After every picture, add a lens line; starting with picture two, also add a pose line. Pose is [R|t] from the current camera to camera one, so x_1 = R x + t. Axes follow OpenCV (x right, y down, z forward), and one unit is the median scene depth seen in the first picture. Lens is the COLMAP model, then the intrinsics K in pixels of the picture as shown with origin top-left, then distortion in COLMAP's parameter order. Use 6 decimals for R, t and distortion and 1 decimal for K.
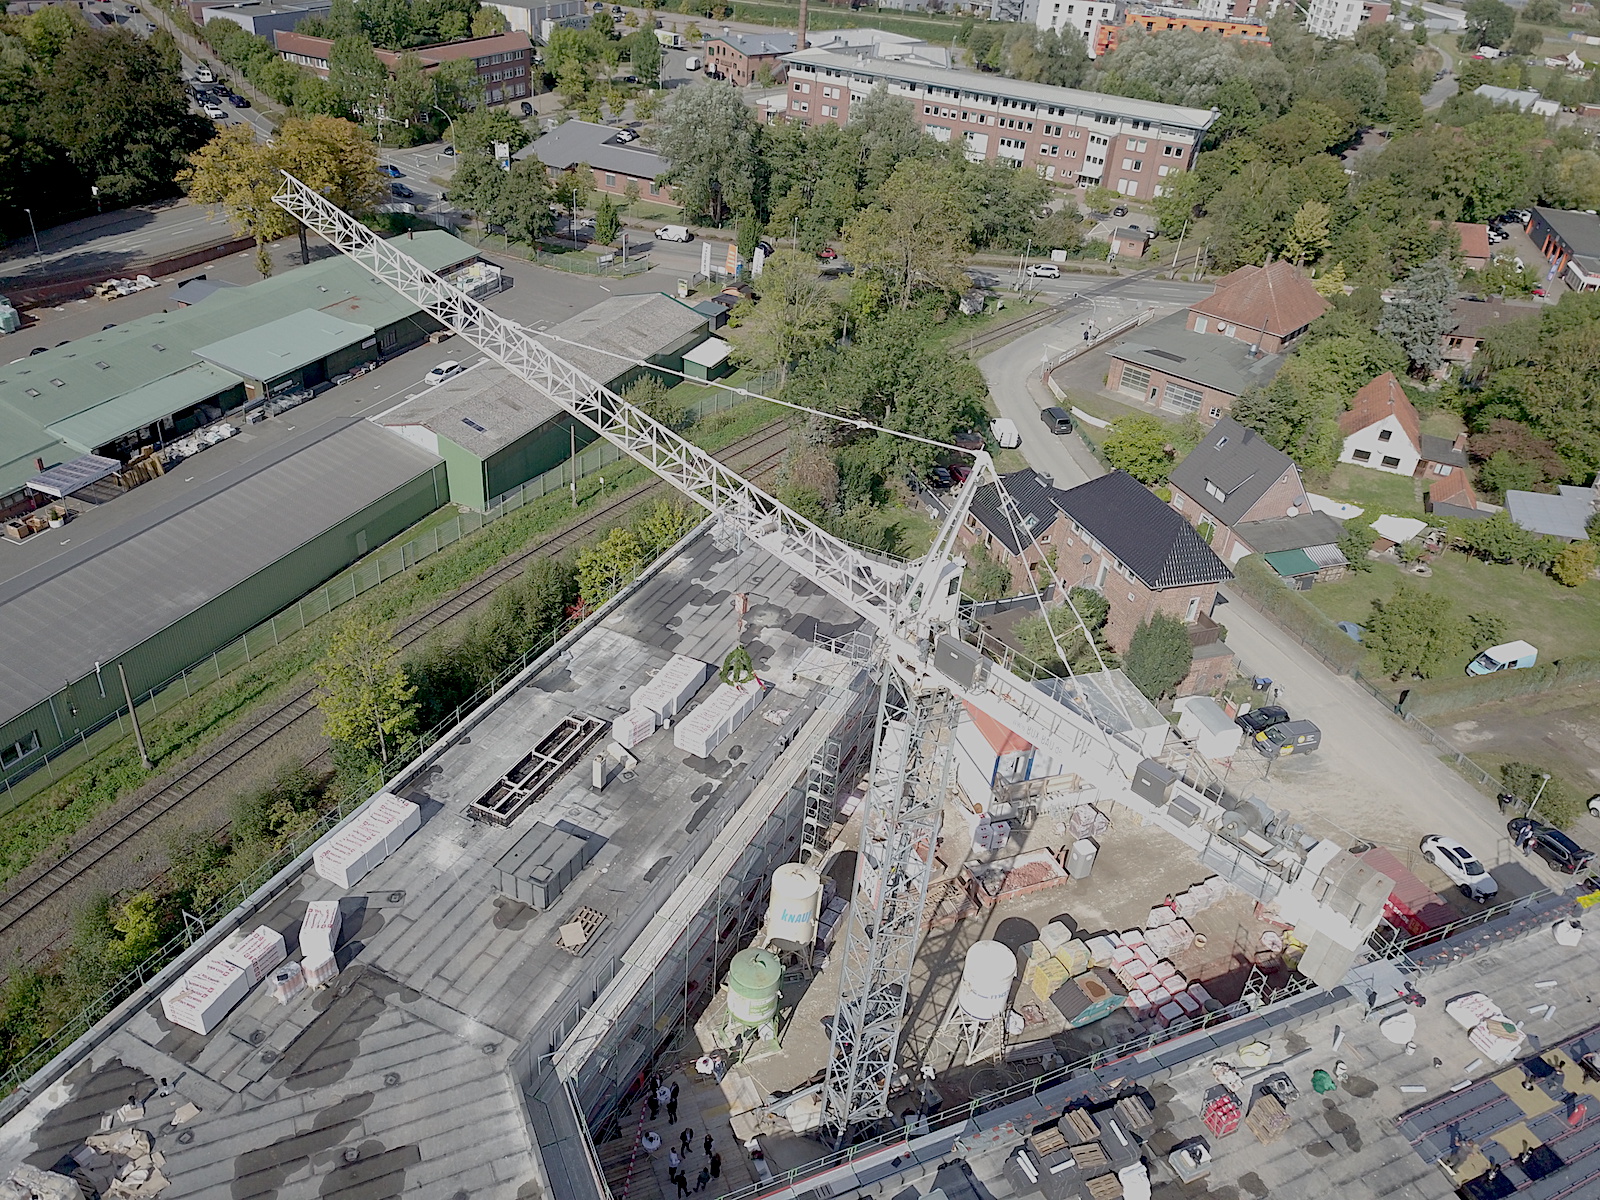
lens RADIAL K [[1228.1, 0, 805.2], [0, 1228.1, 586.1], [0, 0, 1]] dist [0.005751, -0.003190]
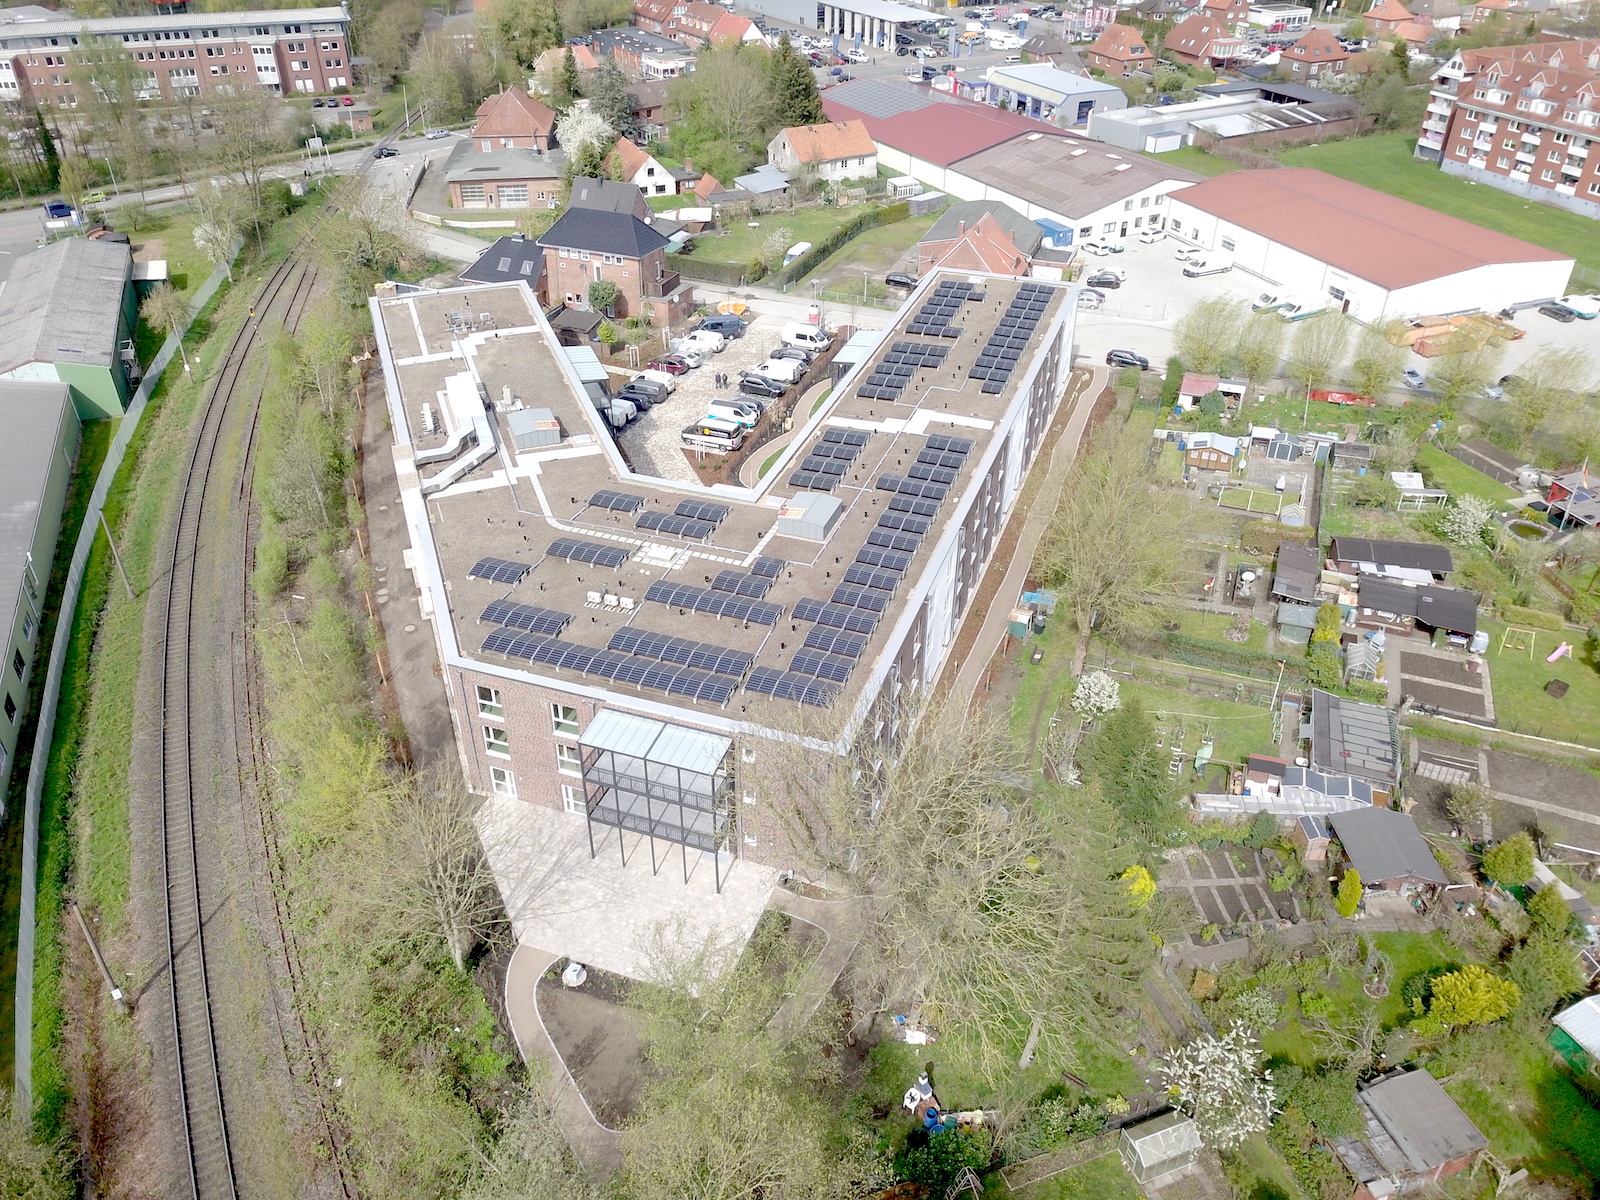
lens RADIAL K [[1228.1, 0, 805.2], [0, 1228.1, 586.1], [0, 0, 1]] dist [0.005751, -0.003190]
pose [[0.694288, -0.455903, 0.556882, -0.315258], [0.426710, 0.883861, 0.191594, 0.079603], [-0.579554, 0.104606, 0.808192, -0.174971]]
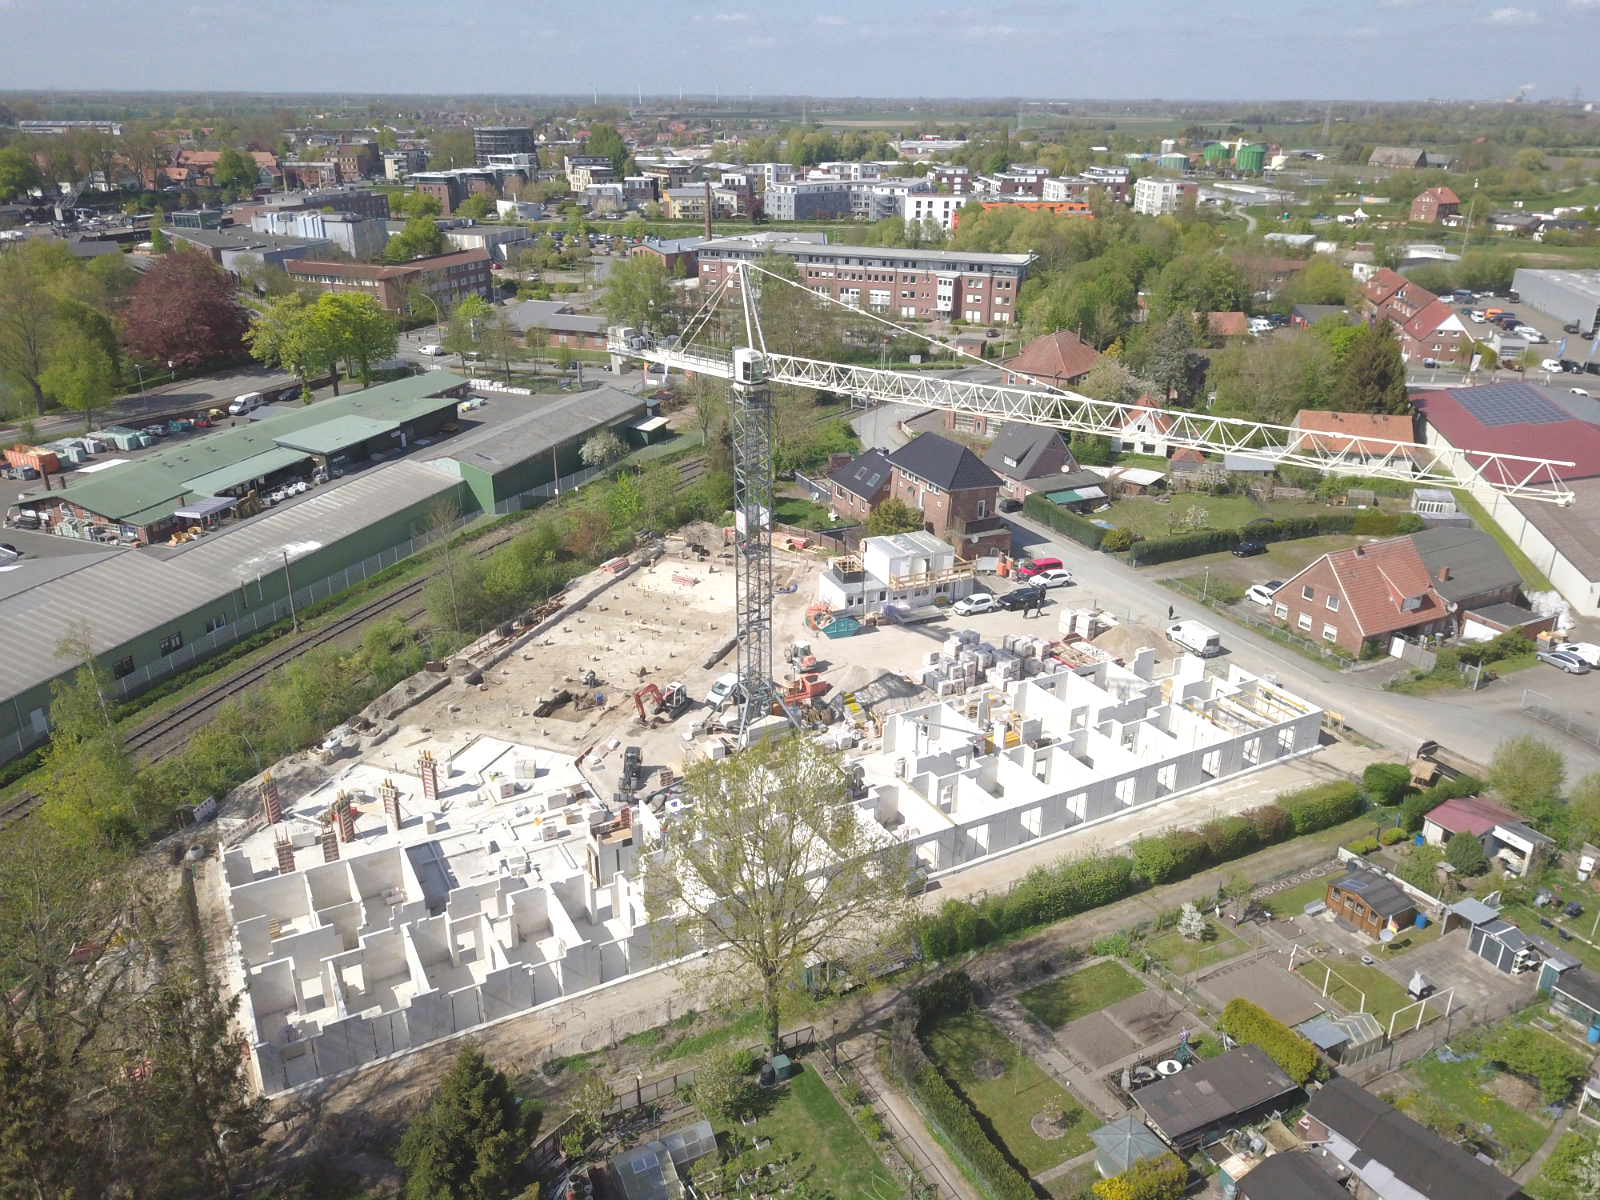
lens RADIAL K [[1223.6, 0, 800.0], [0, 1223.6, 600.0], [0, 0, 1]] dist [0.006830, -0.008697]
pose [[0.994954, -0.094051, 0.034942, 0.017450], [0.098526, 0.981661, -0.163200, 0.177086], [-0.018952, 0.165820, 0.985974, -0.222191]]
